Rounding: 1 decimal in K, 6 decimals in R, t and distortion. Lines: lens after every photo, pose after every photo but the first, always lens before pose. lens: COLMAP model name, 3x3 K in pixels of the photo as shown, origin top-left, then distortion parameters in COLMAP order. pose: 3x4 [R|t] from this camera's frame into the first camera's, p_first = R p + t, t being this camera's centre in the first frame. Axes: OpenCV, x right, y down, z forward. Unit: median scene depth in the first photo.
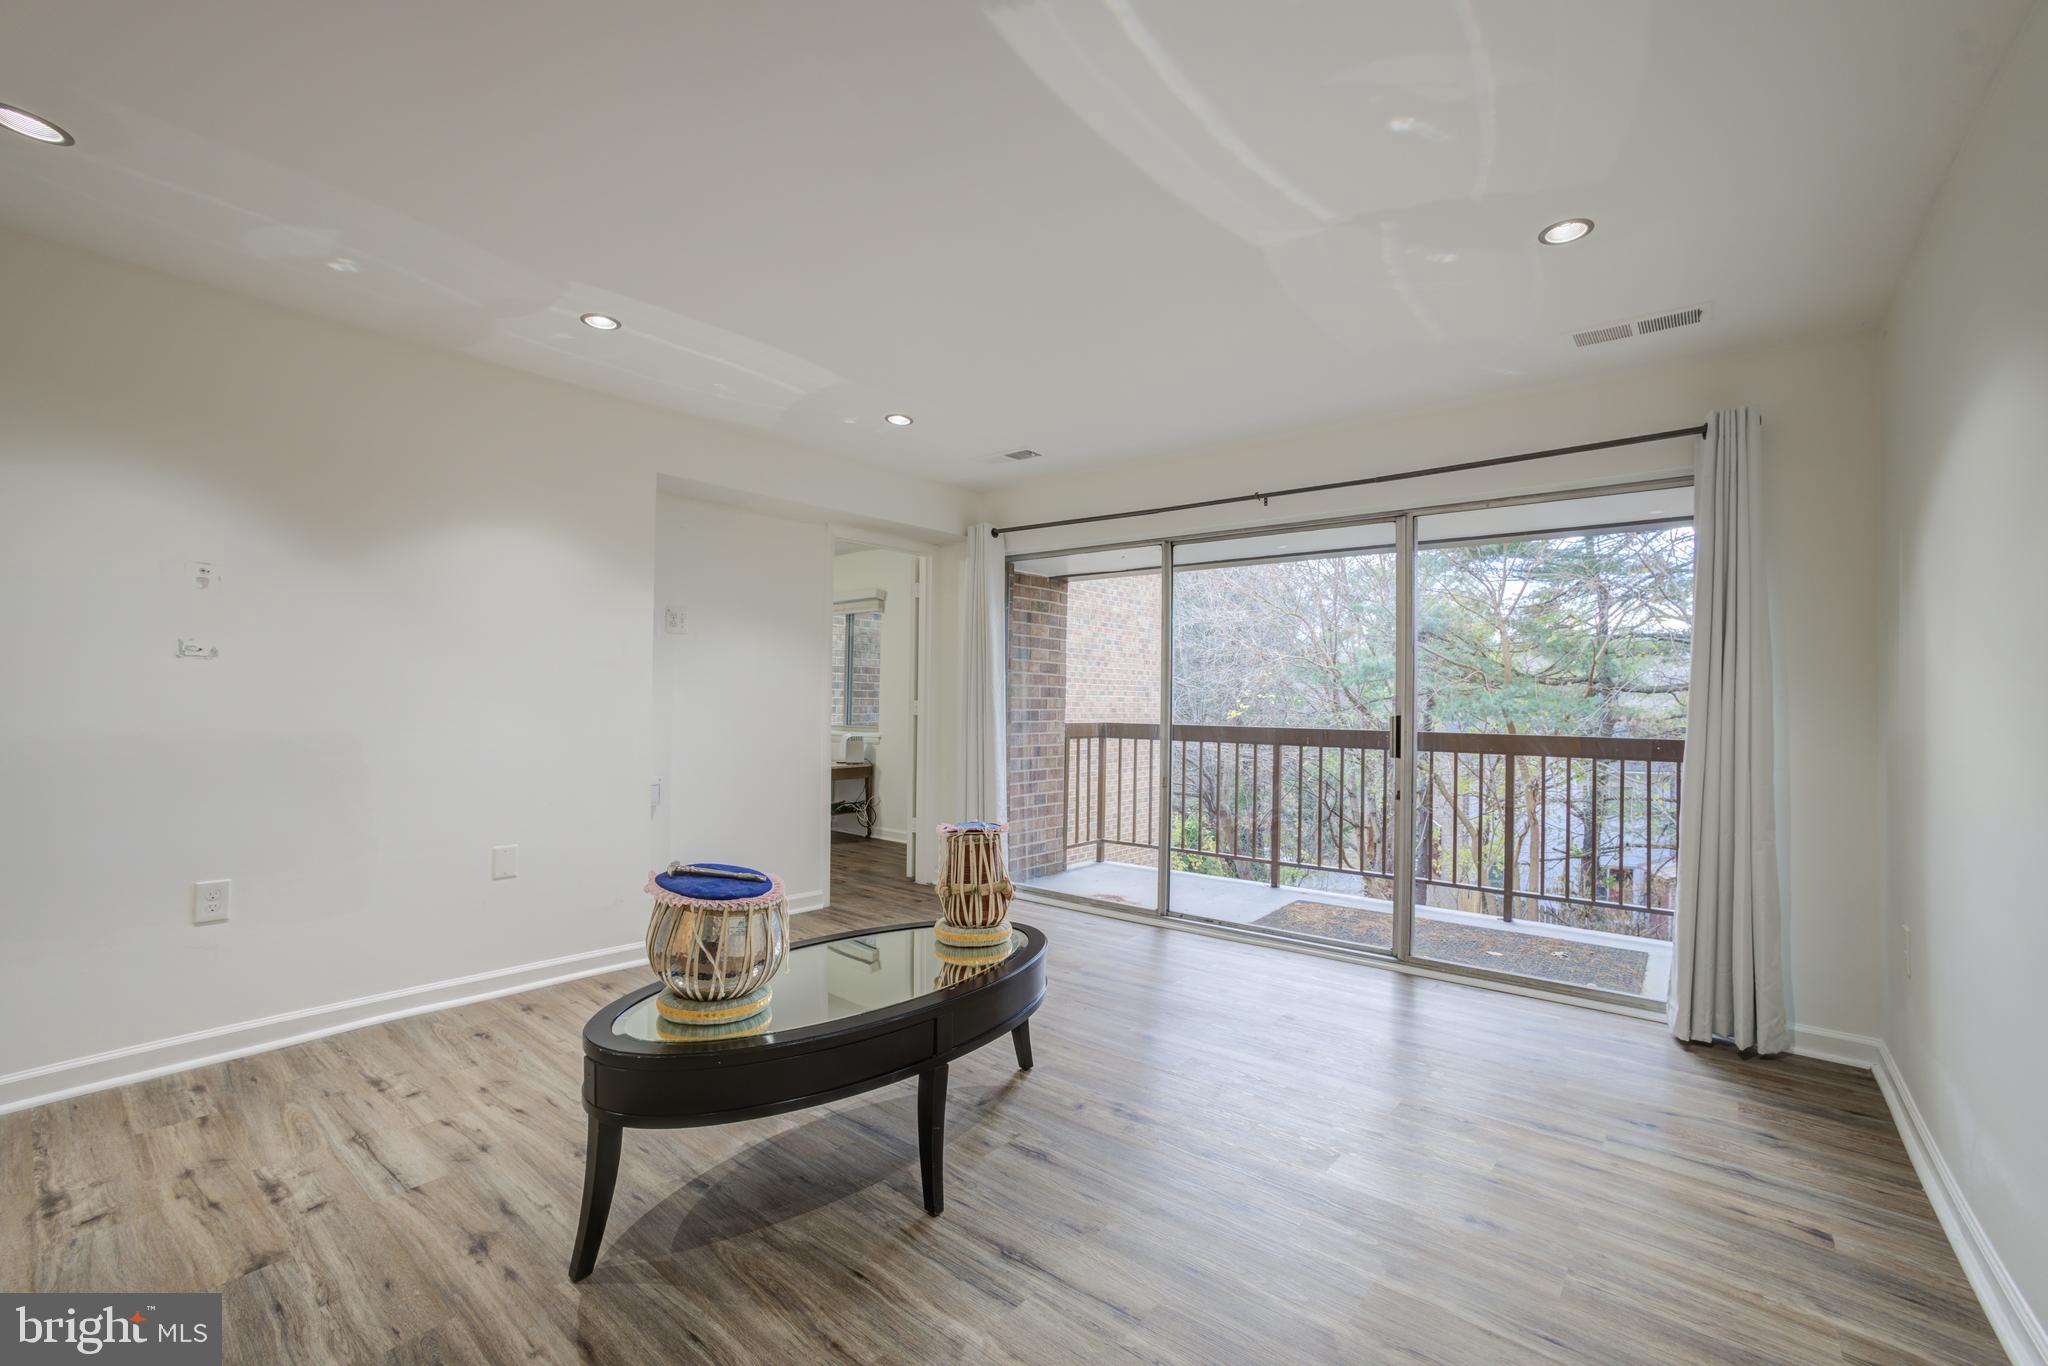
lens RADIAL K [[908.5, 0, 1007.3], [0, 908.5, 697.4], [0, 0, 1]] dist [-0.031553, 0.016128]
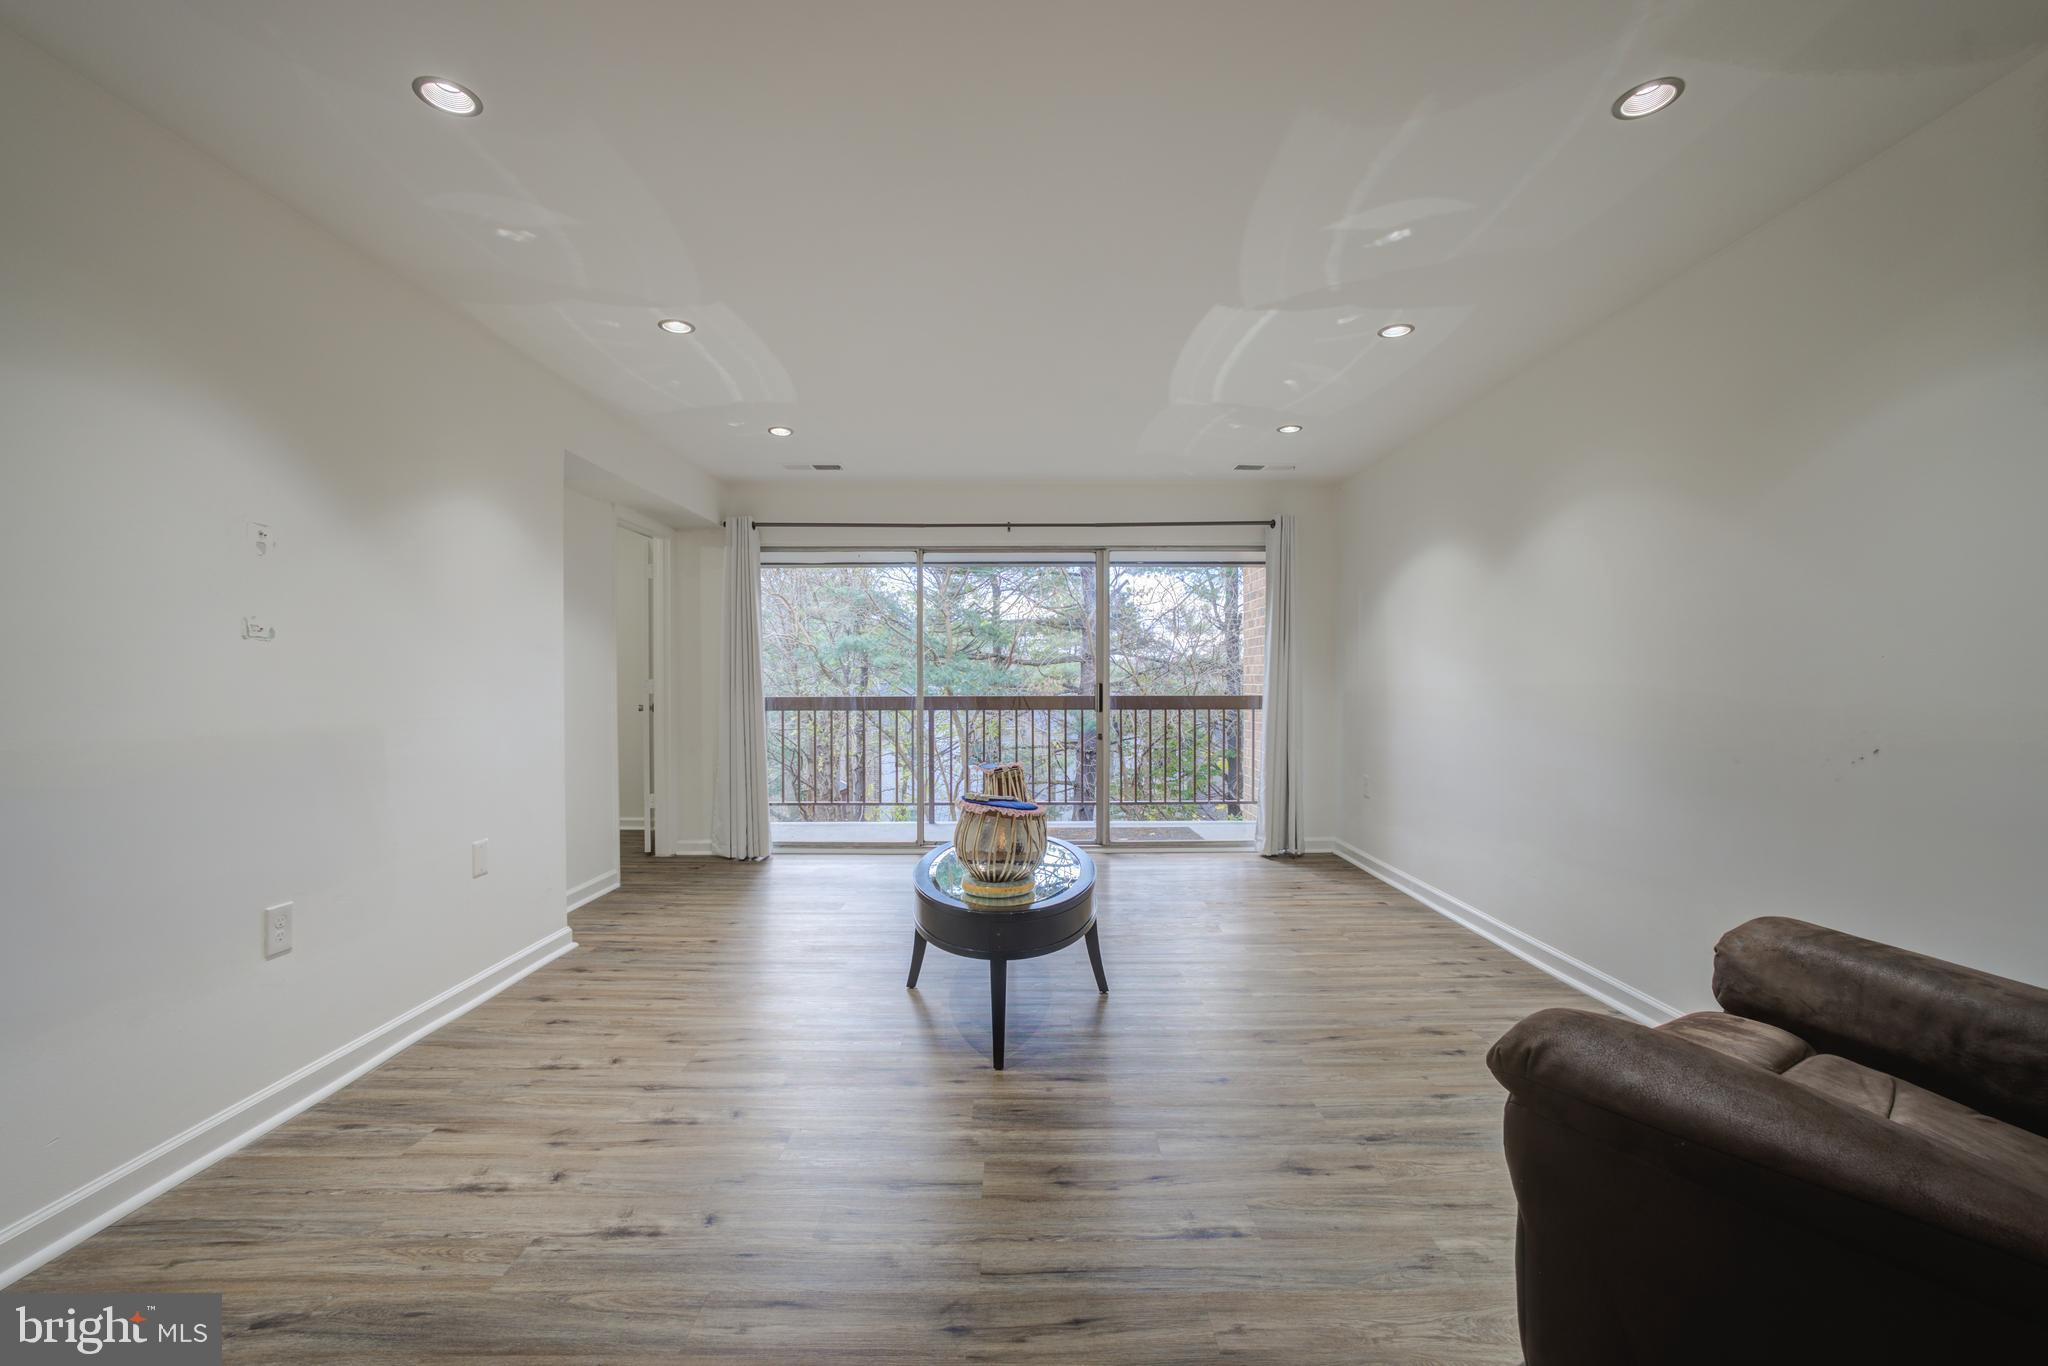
lens RADIAL K [[927.1, 0, 1033.2], [0, 927.1, 709.6], [0, 0, 1]] dist [-0.032496, 0.006617]
pose [[0.749696, -0.038404, 0.660667, -0.829574], [0.014298, 0.999022, 0.041847, -0.003615], [-0.661628, -0.021927, 0.749512, -0.098411]]
